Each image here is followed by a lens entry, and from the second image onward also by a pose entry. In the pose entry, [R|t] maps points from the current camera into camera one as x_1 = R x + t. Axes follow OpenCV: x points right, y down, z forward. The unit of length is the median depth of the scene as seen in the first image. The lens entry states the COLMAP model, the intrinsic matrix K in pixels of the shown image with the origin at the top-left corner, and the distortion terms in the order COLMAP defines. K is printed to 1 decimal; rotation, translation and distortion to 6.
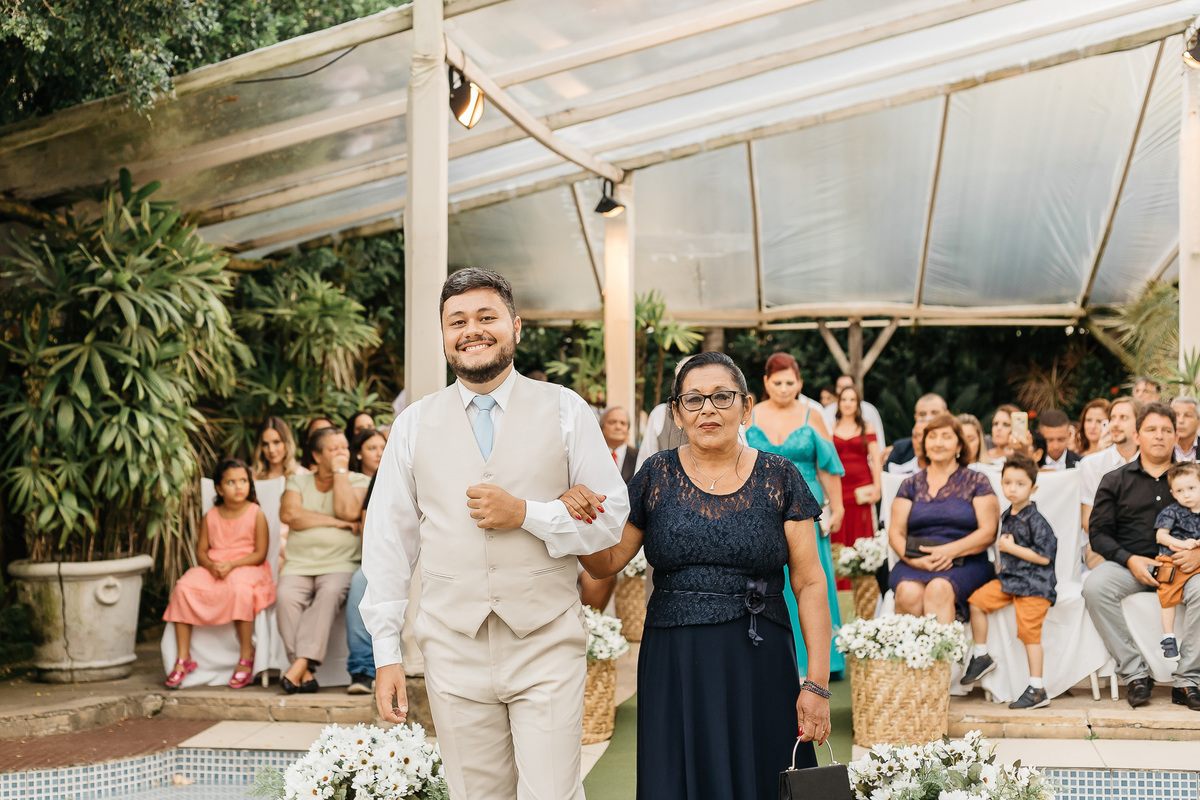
lens RADIAL K [[1616.5, 0, 535.6], [0, 1616.5, 378.0], [0, 0, 1]] dist [0.013806, 0.000000]
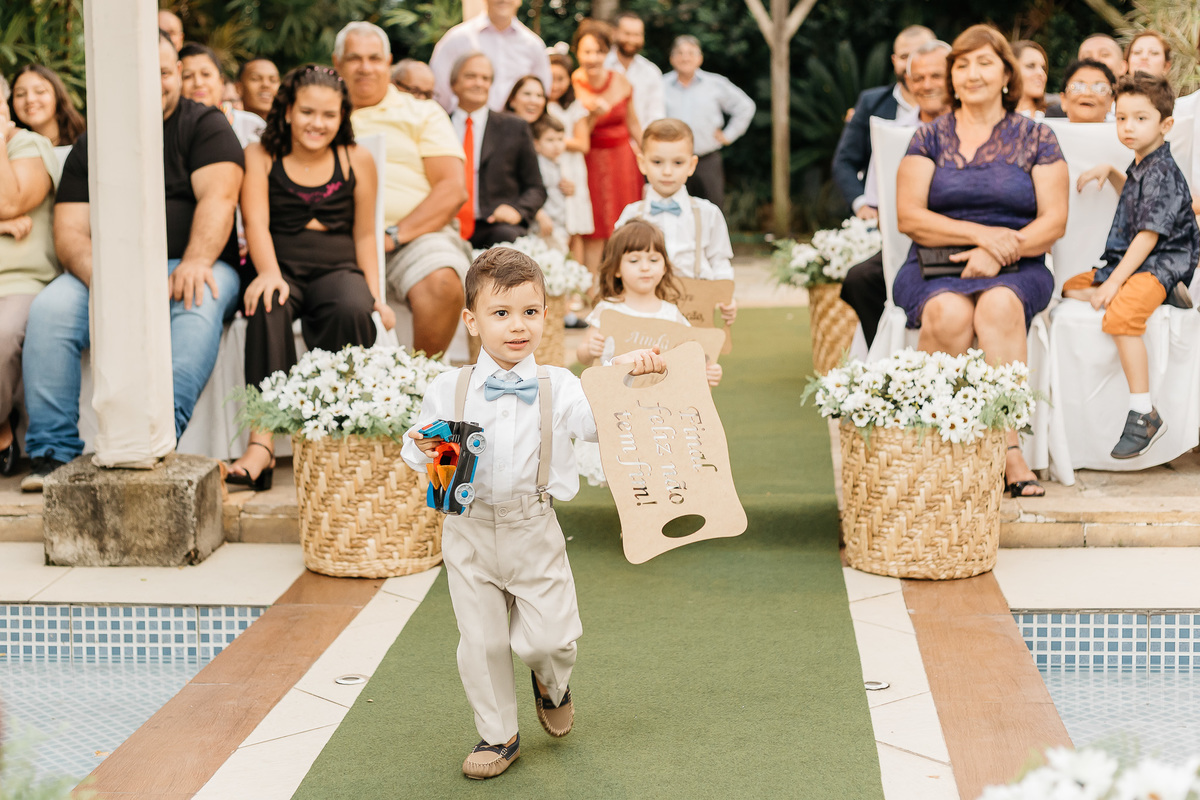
lens RADIAL K [[1859.2, 0, 528.0], [0, 1859.2, 333.2], [0, 0, 1]] dist [0.018143, 0.000000]
pose [[0.997617, -0.019235, 0.066263, 0.015522], [0.009343, 0.989170, 0.146475, 0.016973], [-0.068363, -0.145506, 0.986993, 0.149646]]
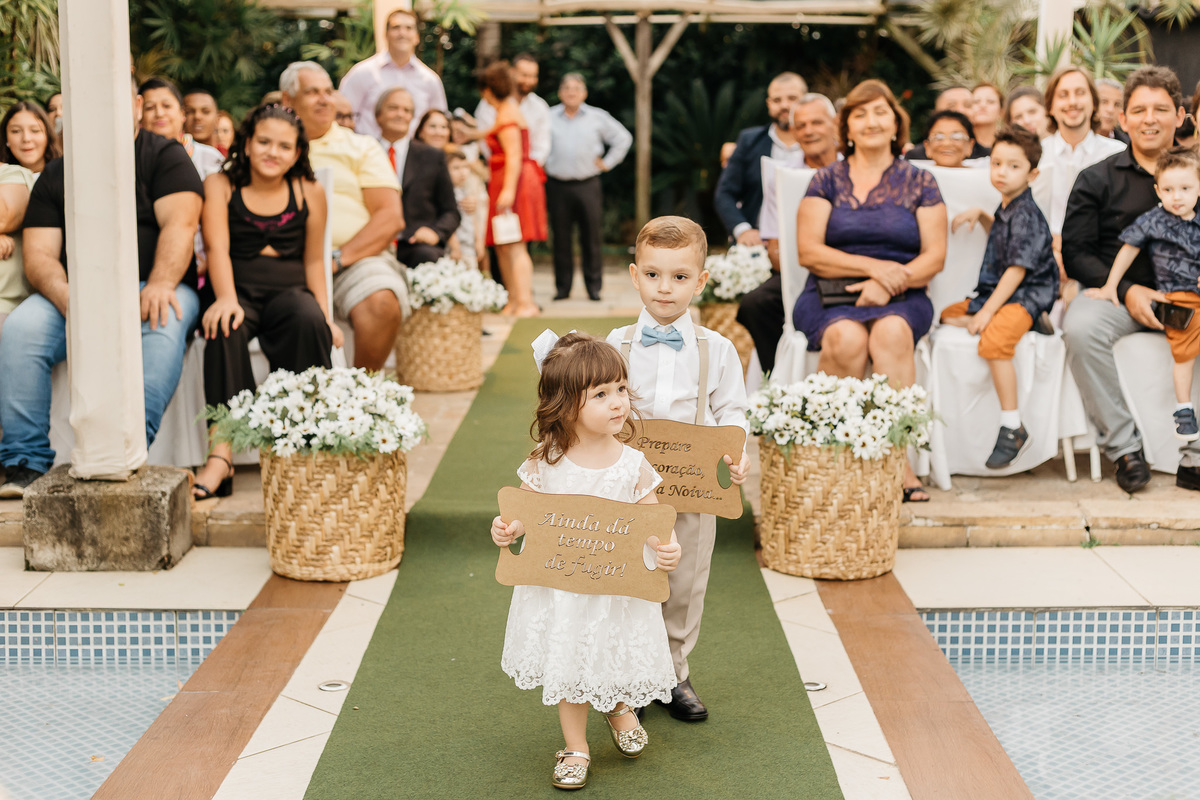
lens RADIAL K [[1616.5, 0, 574.8], [0, 1616.5, 401.5], [0, 0, 1]] dist [0.013806, 0.000000]
pose [[0.986197, -0.020244, 0.164335, 0.004547], [-0.011597, 0.981616, 0.190515, 0.013812], [-0.165171, -0.189791, 0.967832, 0.165638]]
